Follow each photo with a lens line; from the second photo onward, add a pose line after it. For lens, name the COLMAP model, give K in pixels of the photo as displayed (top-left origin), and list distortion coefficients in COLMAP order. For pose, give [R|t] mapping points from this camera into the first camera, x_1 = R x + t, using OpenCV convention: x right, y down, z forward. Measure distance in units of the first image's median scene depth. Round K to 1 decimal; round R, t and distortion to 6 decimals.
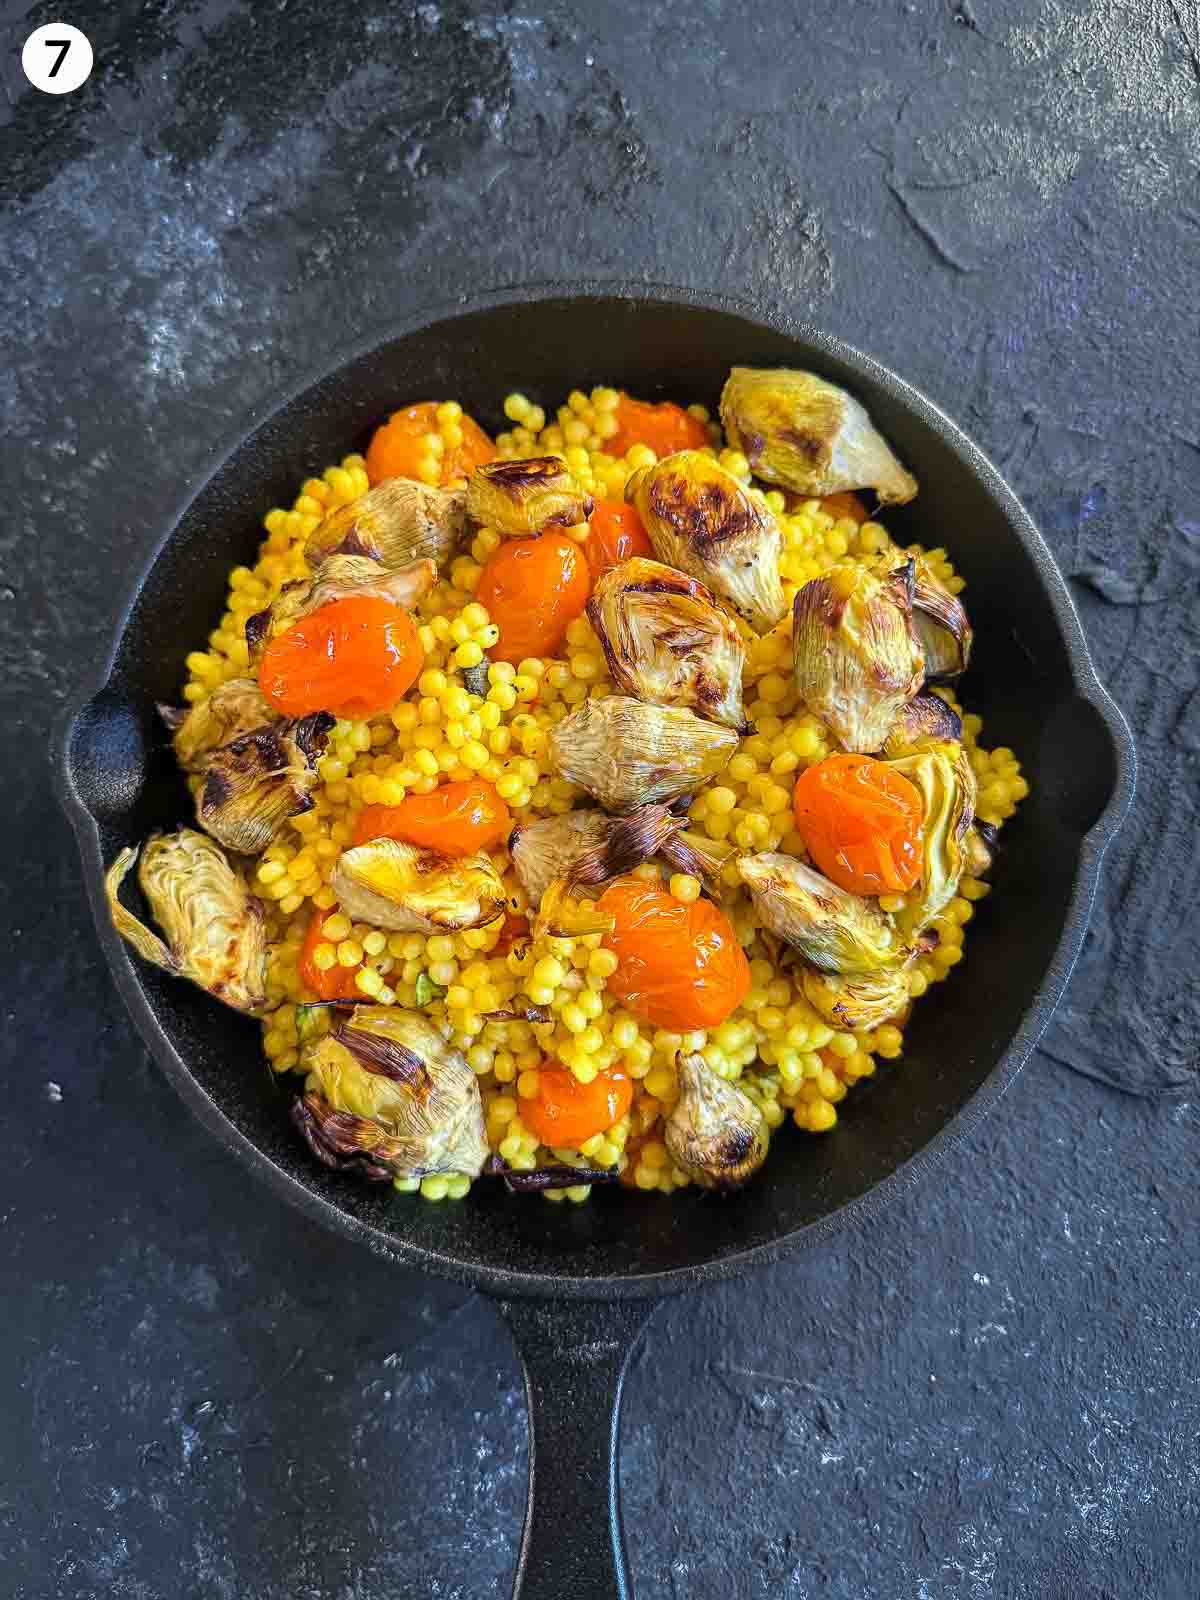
lens RADIAL K [[1191.5, 0, 578.0], [0, 1191.5, 792.1], [0, 0, 1]] dist [0.003209, -0.047669]
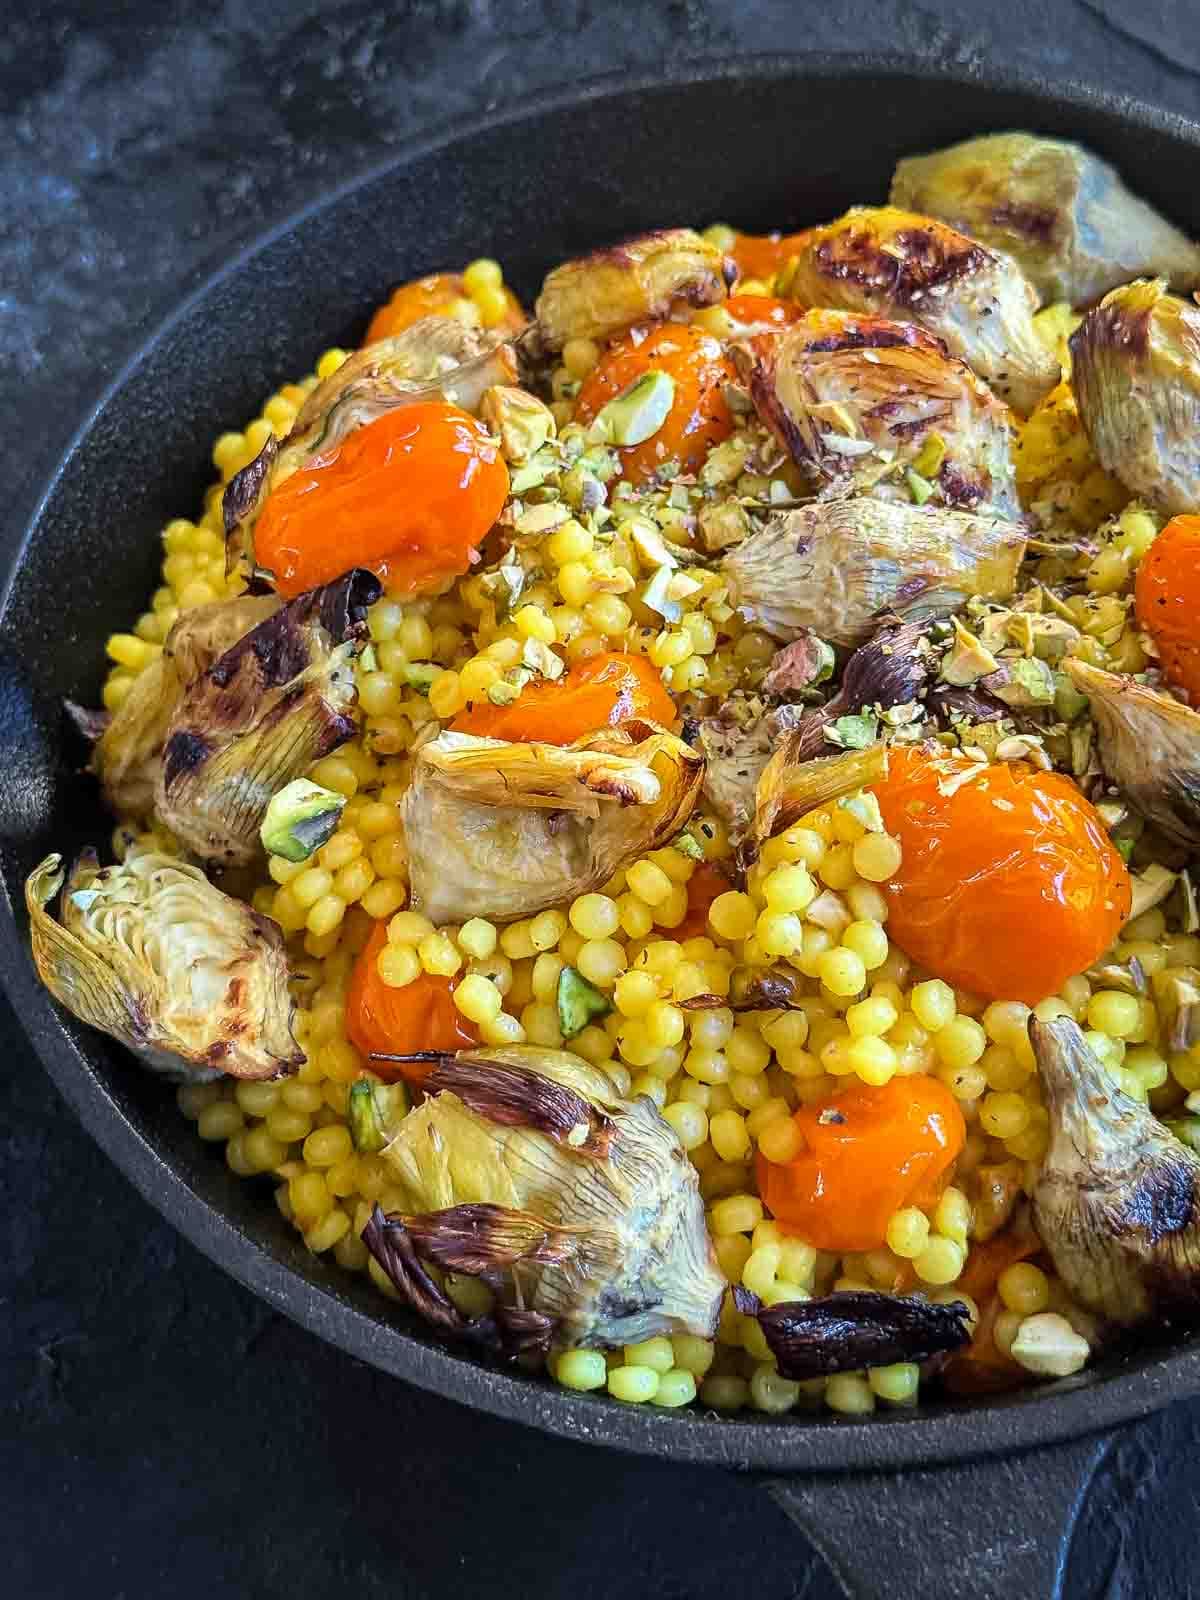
lens RADIAL K [[2443.5, 0, 562.6], [0, 2443.5, 799.2], [0, 0, 1]] dist [0.068729, 0.144013]
pose [[0.991727, -0.126088, 0.024078, -0.149196], [0.124985, 0.905695, -0.405087, 0.552129], [0.029269, 0.404745, 0.913961, -0.124829]]
